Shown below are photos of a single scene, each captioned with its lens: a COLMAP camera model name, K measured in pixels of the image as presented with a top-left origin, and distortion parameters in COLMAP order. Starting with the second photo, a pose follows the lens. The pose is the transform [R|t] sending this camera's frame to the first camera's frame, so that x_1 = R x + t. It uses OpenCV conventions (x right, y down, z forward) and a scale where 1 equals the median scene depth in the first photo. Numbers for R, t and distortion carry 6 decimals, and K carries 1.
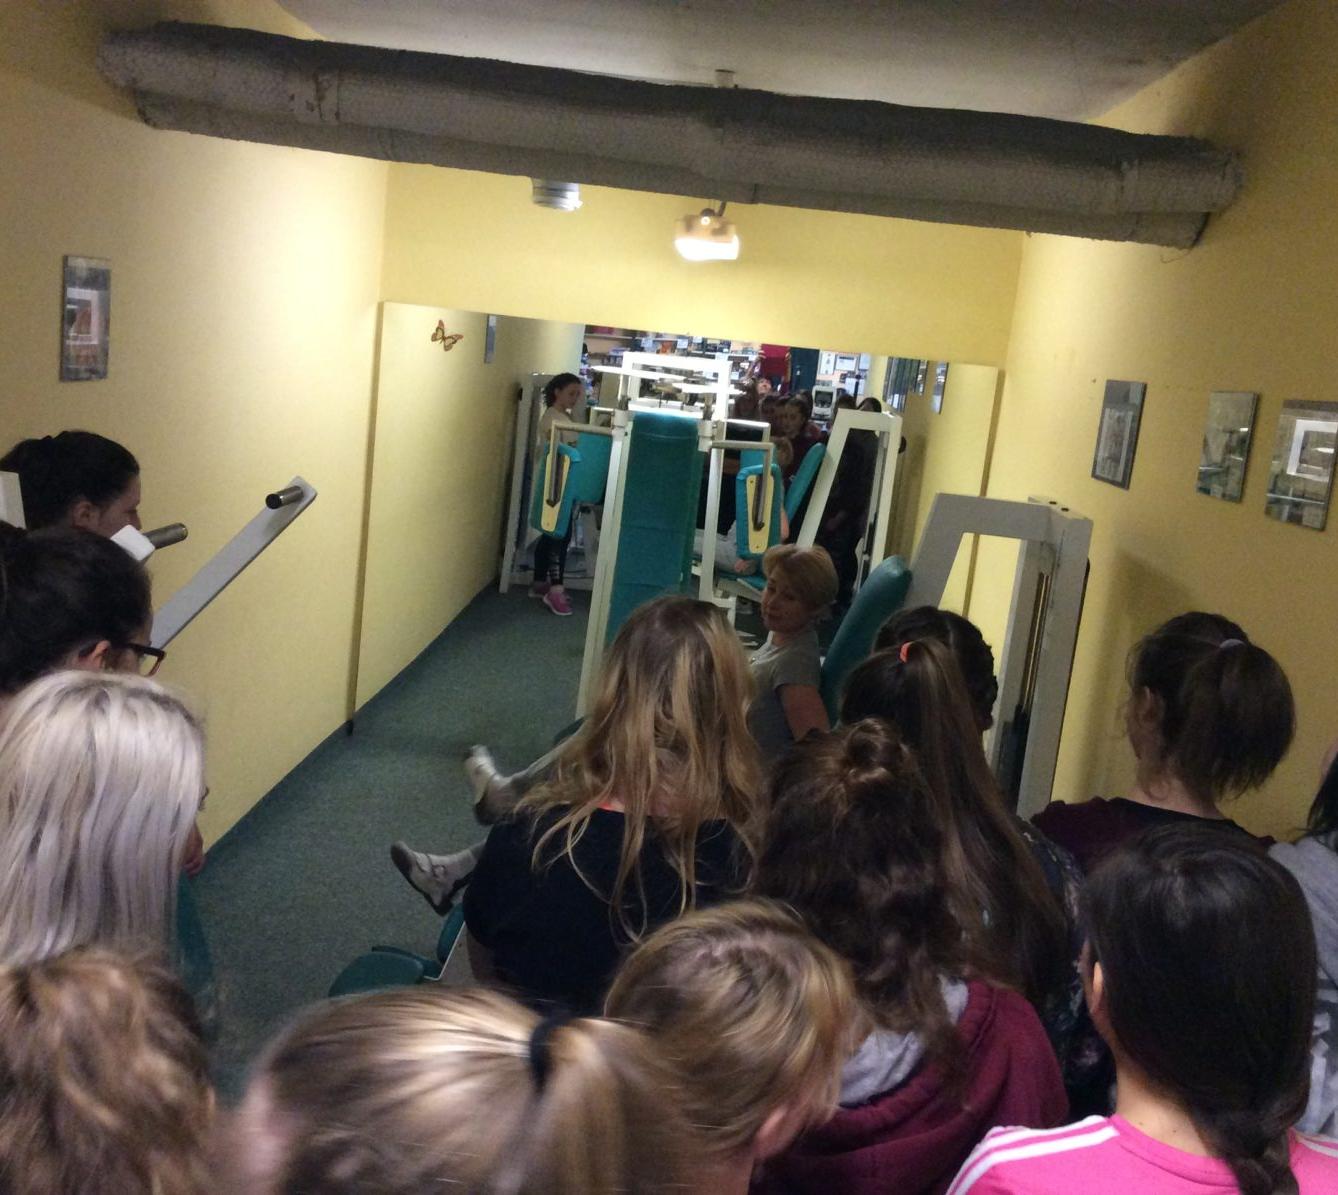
lens RADIAL K [[1456.1, 0, 676.2], [0, 1456.1, 600.0], [0, 0, 1]] dist [0.023853, 0.000000]
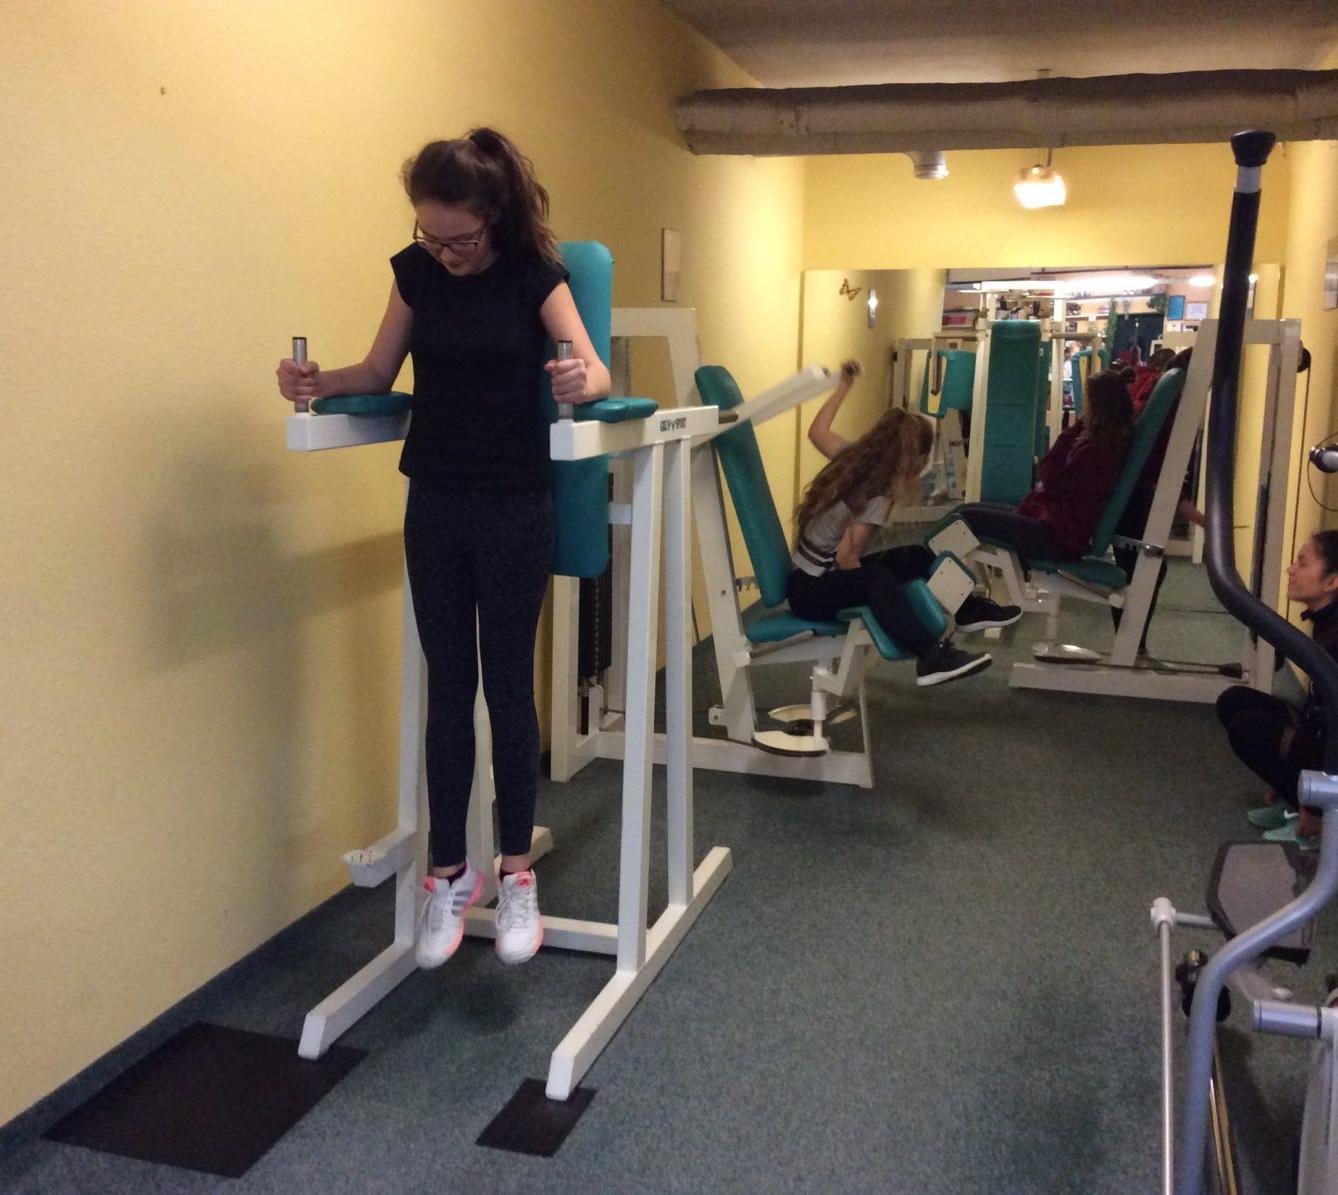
lens RADIAL K [[1456.1, 0, 666.4], [0, 1456.1, 601.7], [0, 0, 1]] dist [0.023853, 0.000000]
pose [[0.966621, -0.052929, -0.250685, 0.006042], [0.048472, 0.998538, -0.023926, 0.165685], [0.251584, 0.010976, 0.967773, -0.450100]]
